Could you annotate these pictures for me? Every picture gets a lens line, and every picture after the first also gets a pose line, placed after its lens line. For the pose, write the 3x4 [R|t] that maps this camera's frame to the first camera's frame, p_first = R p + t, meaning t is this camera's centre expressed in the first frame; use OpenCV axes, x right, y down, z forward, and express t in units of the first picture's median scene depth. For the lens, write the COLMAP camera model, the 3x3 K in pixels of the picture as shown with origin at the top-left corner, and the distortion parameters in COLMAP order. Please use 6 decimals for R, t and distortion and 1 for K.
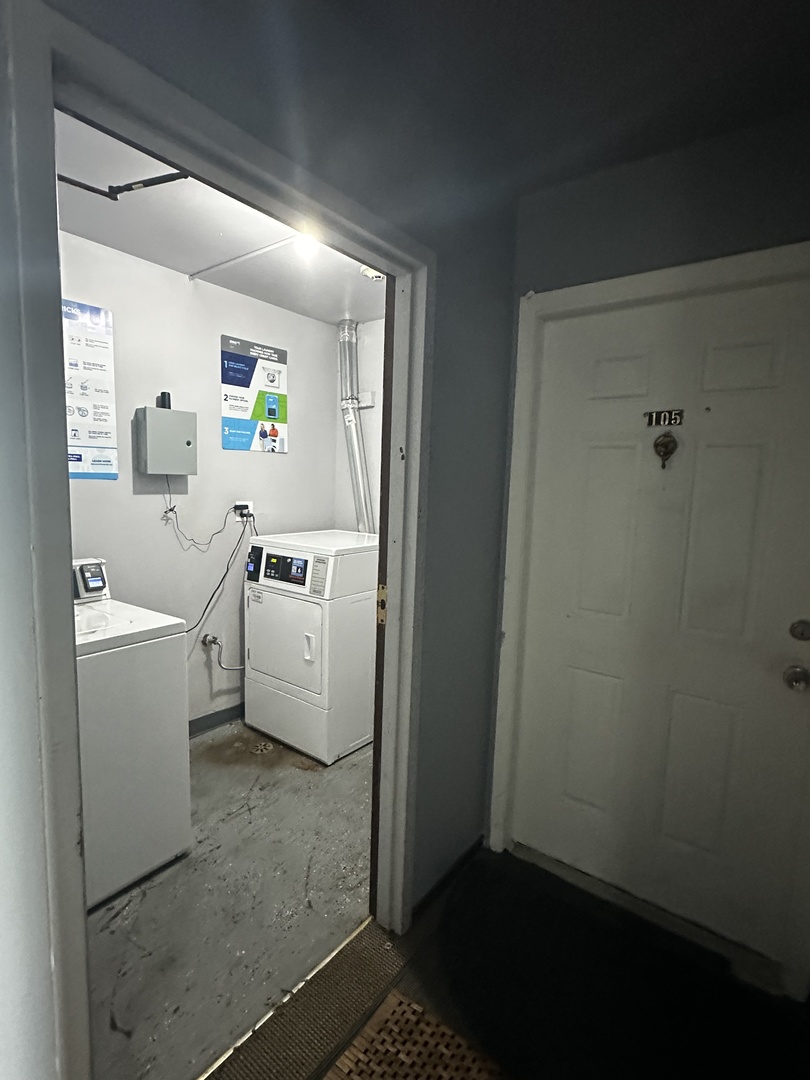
lens RADIAL K [[529.2, 0, 405.8], [0, 529.2, 541.2], [0, 0, 1]] dist [-0.003196, 0.000469]
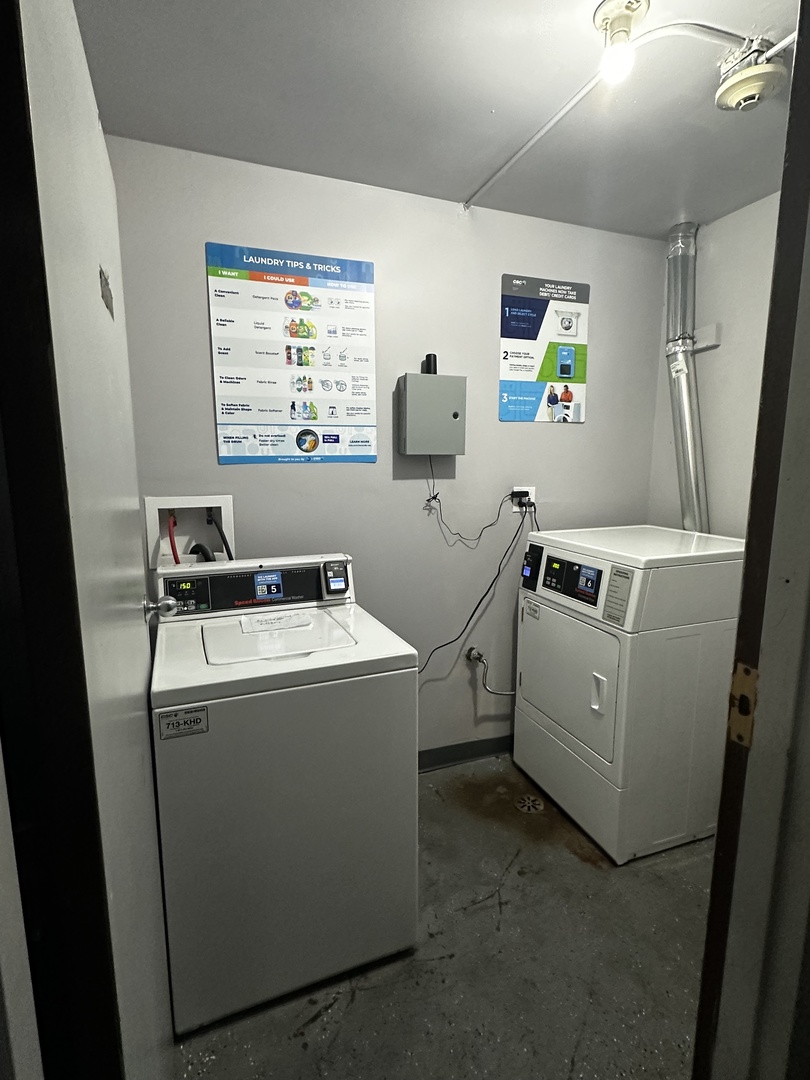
lens RADIAL K [[529.2, 0, 405.8], [0, 529.2, 541.2], [0, 0, 1]] dist [-0.003196, 0.000469]
pose [[0.845384, 0.051265, -0.531694, -0.032319], [-0.034693, 0.998552, 0.041117, -0.021823], [0.533032, -0.016314, 0.845938, 0.251431]]
